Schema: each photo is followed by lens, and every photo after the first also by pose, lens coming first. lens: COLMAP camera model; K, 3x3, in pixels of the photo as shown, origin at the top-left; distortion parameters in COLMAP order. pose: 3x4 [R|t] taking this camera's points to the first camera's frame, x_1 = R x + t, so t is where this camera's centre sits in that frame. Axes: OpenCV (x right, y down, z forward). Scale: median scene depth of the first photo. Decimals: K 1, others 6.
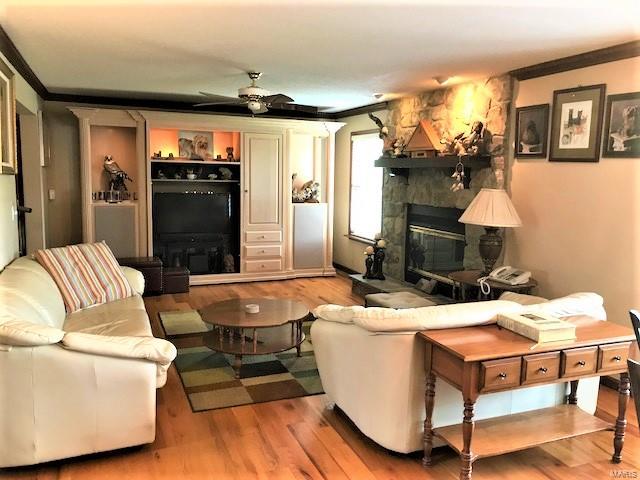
lens RADIAL K [[533.6, 0, 320.0], [0, 533.6, 240.0], [0, 0, 1]] dist [0.003858, 0.000099]
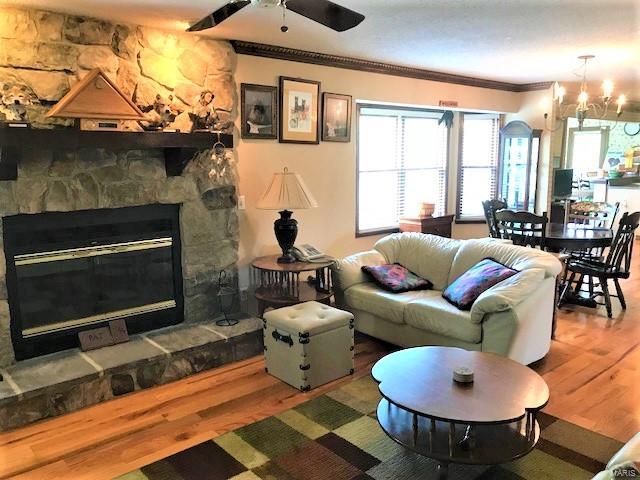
lens RADIAL K [[533.6, 0, 320.0], [0, 533.6, 240.0], [0, 0, 1]] dist [0.003858, 0.000099]
pose [[-0.326671, -0.175510, 0.928699, -0.628135], [0.108136, 0.969214, 0.221204, -0.186879], [-0.938932, 0.172687, -0.297635, 1.284017]]
